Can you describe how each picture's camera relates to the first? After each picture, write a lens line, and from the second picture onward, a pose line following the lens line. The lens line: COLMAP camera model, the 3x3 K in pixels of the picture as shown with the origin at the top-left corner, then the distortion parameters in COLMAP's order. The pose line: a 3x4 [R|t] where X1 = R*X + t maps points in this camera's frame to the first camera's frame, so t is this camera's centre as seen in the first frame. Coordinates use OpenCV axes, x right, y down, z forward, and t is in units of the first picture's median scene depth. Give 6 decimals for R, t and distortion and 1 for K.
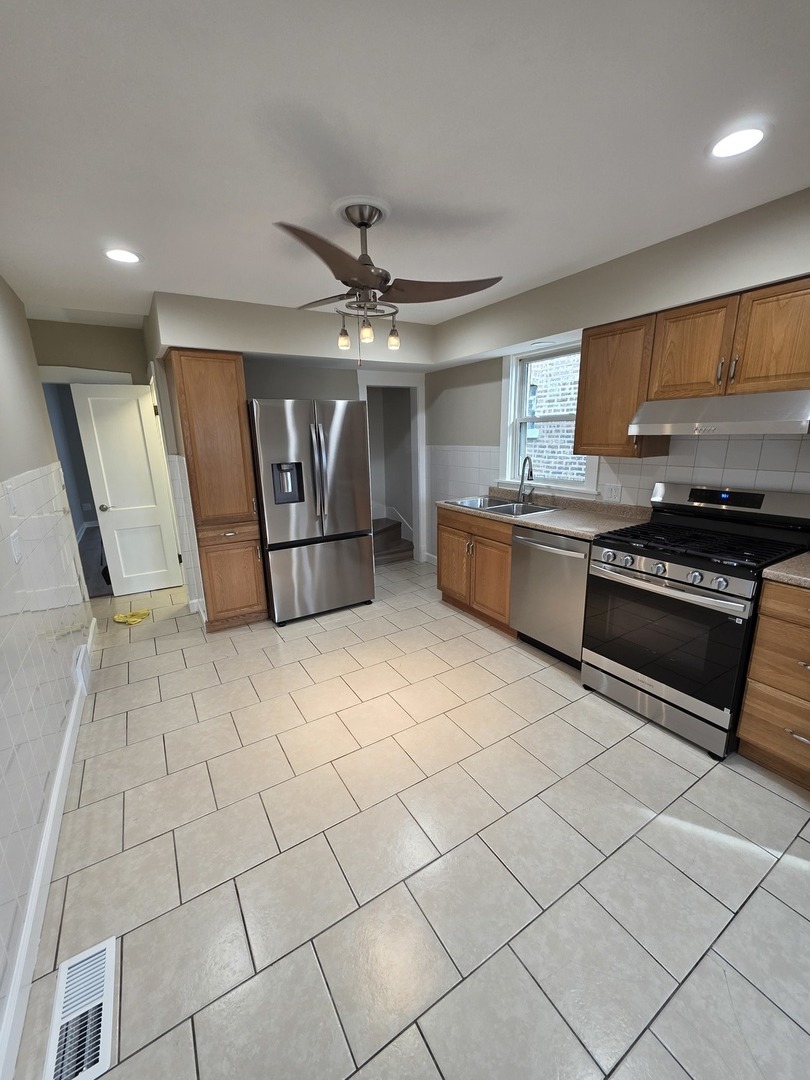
lens RADIAL K [[428.1, 0, 405.0], [0, 428.1, 540.0], [0, 0, 1]] dist [-0.001003, -0.000507]
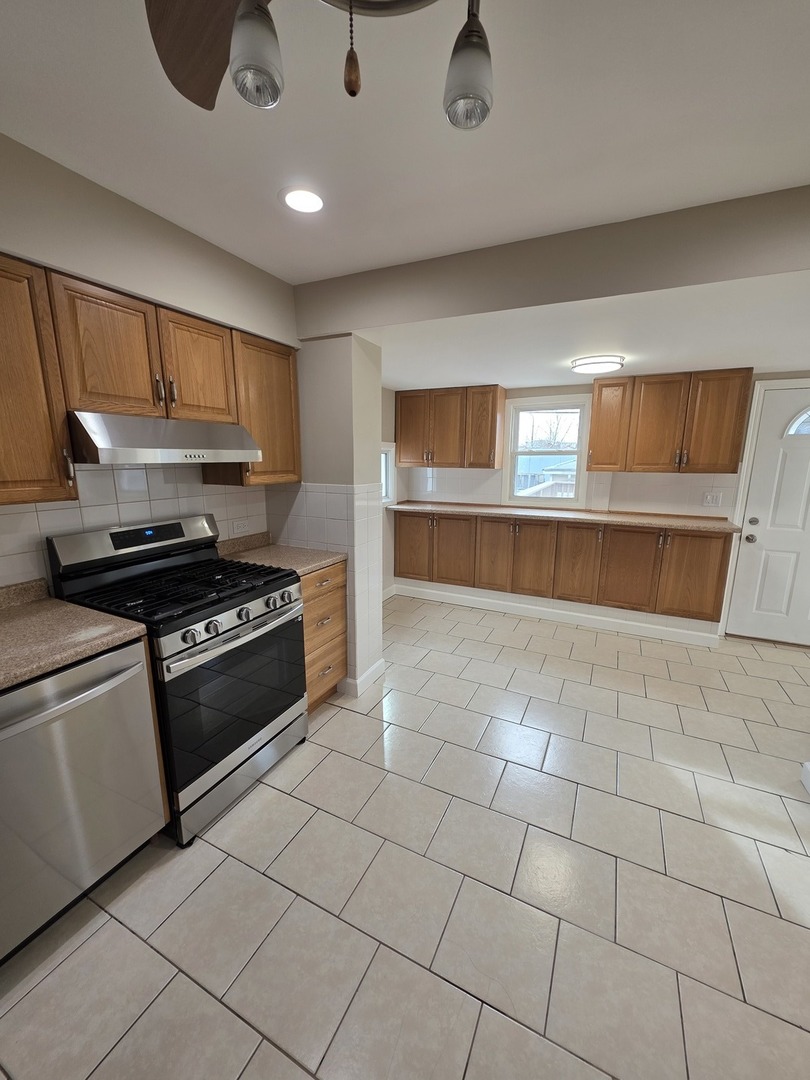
lens RADIAL K [[428.1, 0, 405.0], [0, 428.1, 540.0], [0, 0, 1]] dist [-0.001003, -0.000507]
pose [[-0.532044, -0.147346, 0.833797, -0.291943], [0.210814, 0.930679, 0.298987, -0.272548], [-0.820053, 0.334851, -0.464100, 1.118126]]
